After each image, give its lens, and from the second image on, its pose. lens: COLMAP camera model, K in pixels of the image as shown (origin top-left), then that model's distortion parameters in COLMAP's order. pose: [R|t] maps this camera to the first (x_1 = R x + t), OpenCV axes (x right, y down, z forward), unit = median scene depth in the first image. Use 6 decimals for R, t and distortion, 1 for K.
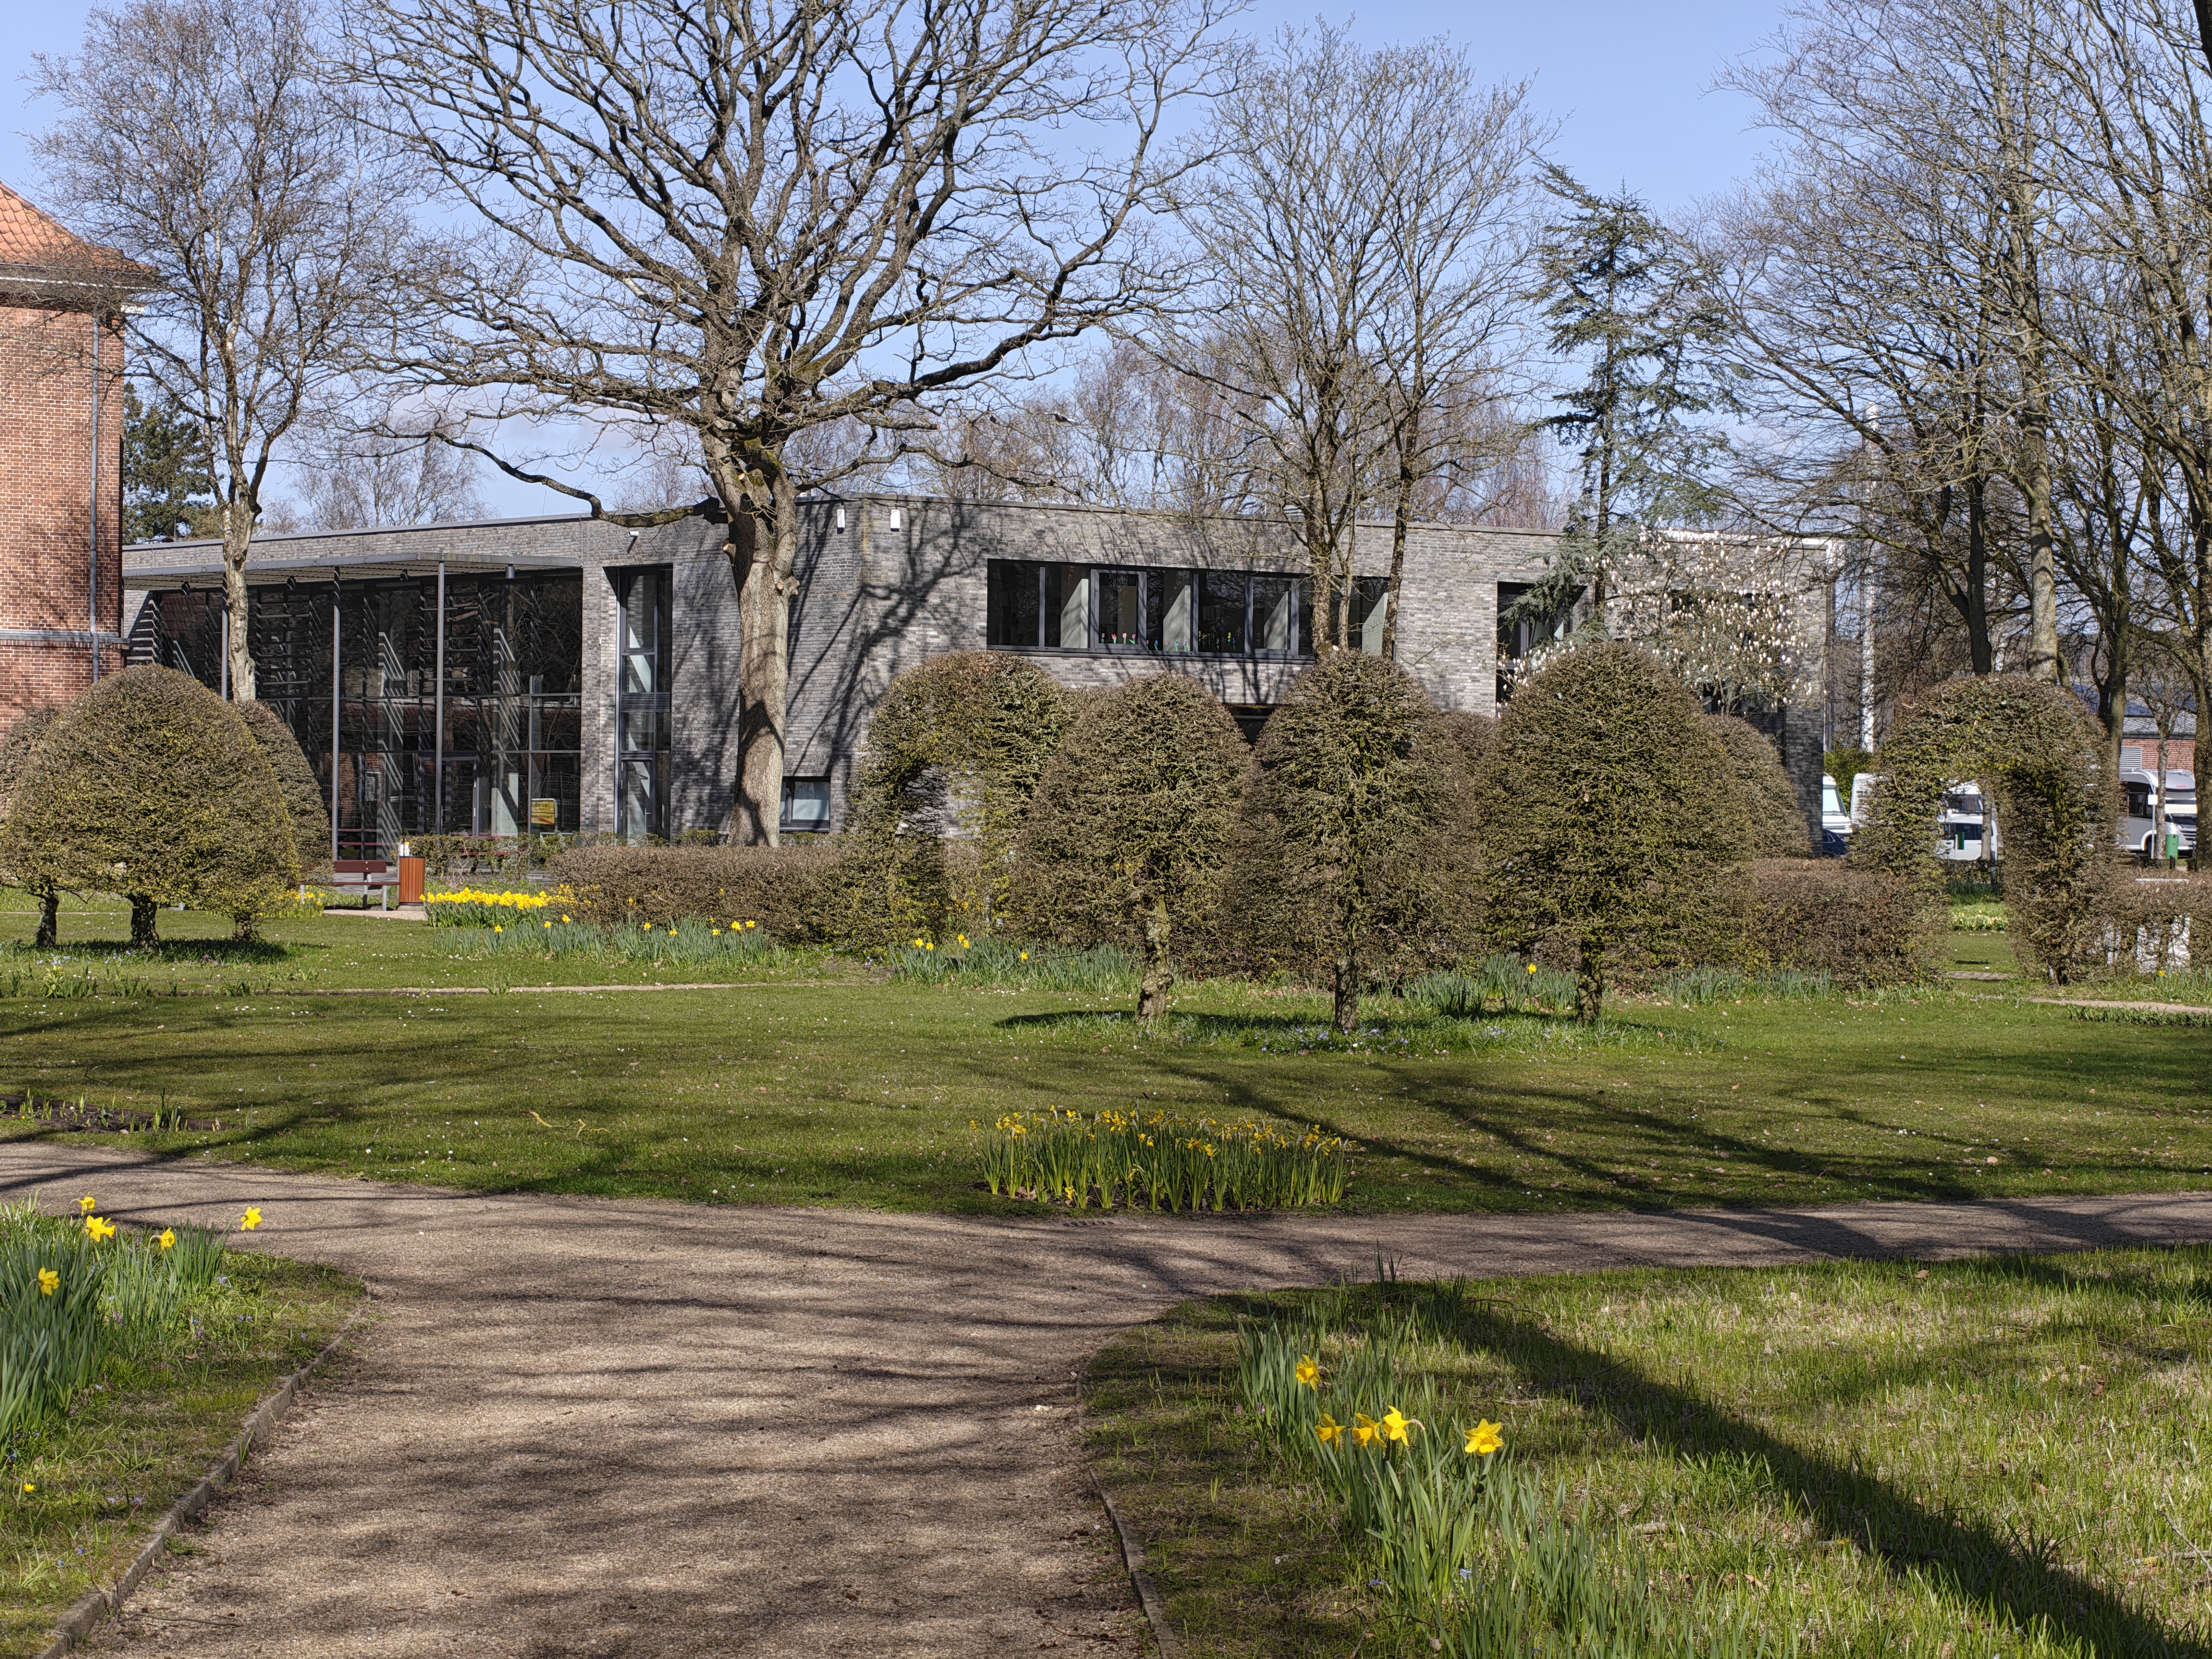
lens RADIAL K [[5147.7, 0, 1106.0], [0, 5147.7, 828.1], [0, 0, 1]] dist [-0.036753, 0.000000]
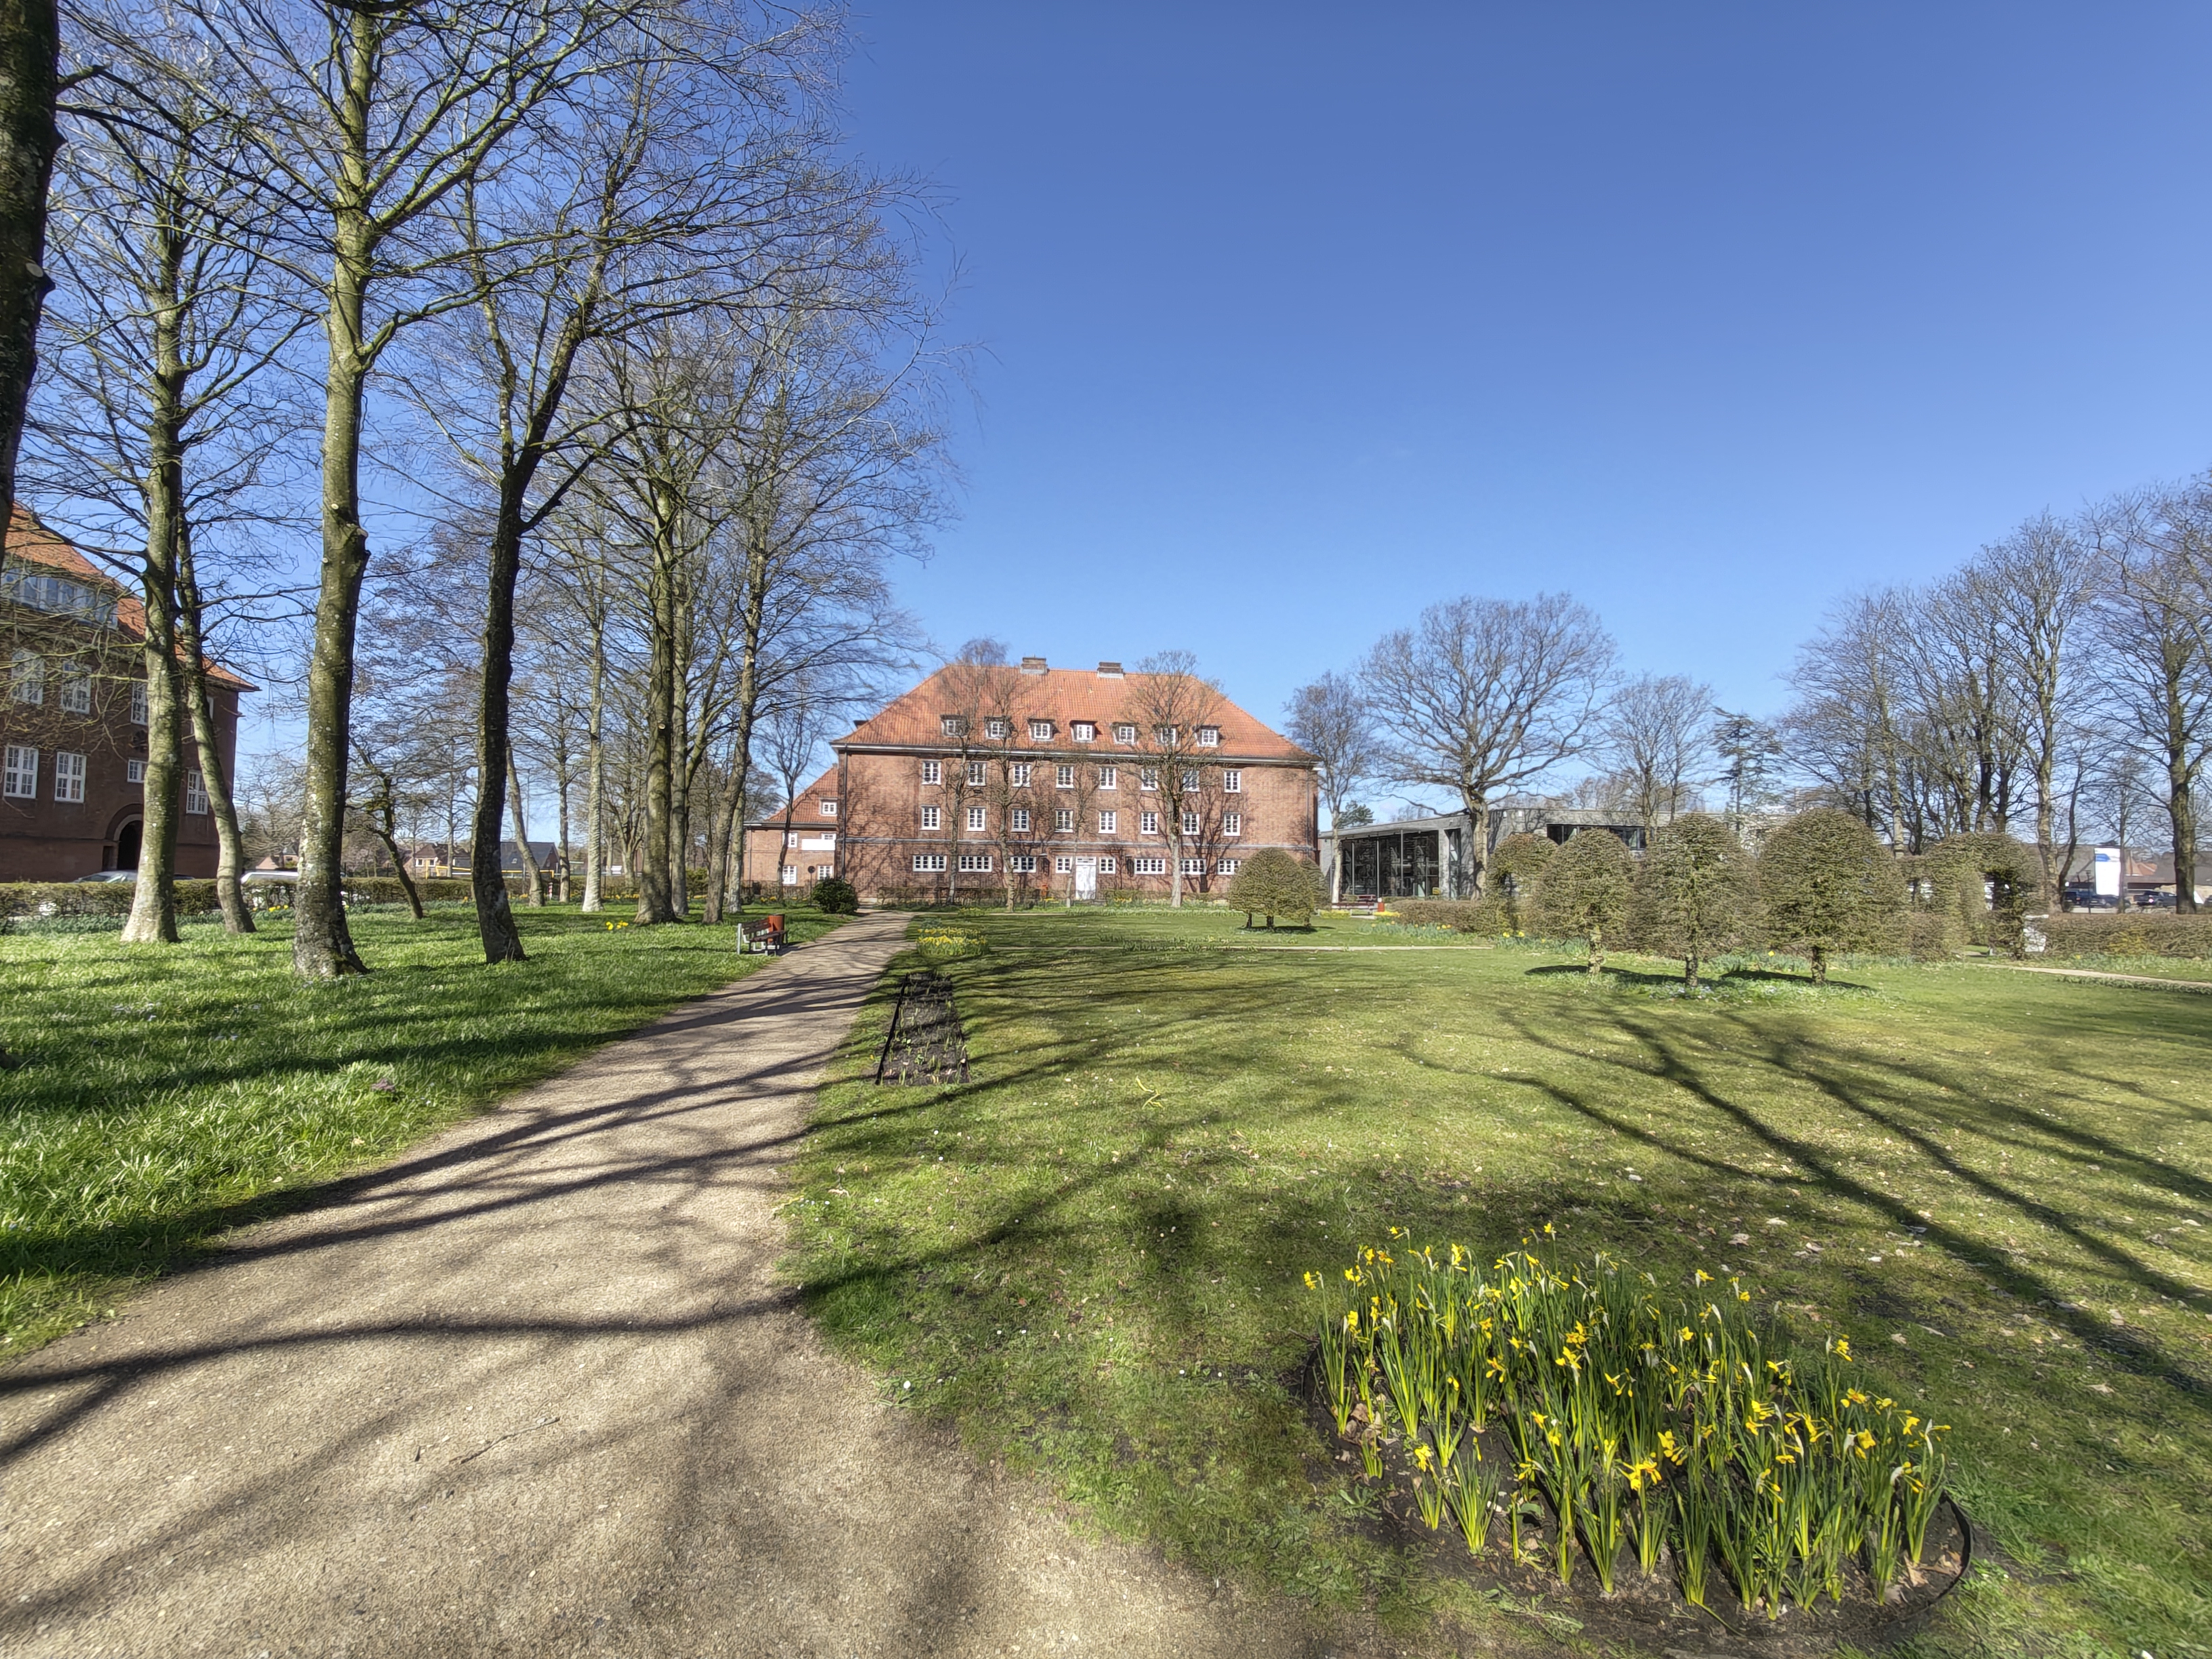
lens RADIAL K [[982.7, 0, 1112.8], [0, 982.7, 833.7], [0, 0, 1]] dist [-0.002545, -0.000115]
pose [[0.900248, -0.026845, -0.434549, 0.003660], [-0.000195, 0.998072, -0.062062, 0.000141], [0.435378, 0.055956, 0.898507, 0.233940]]
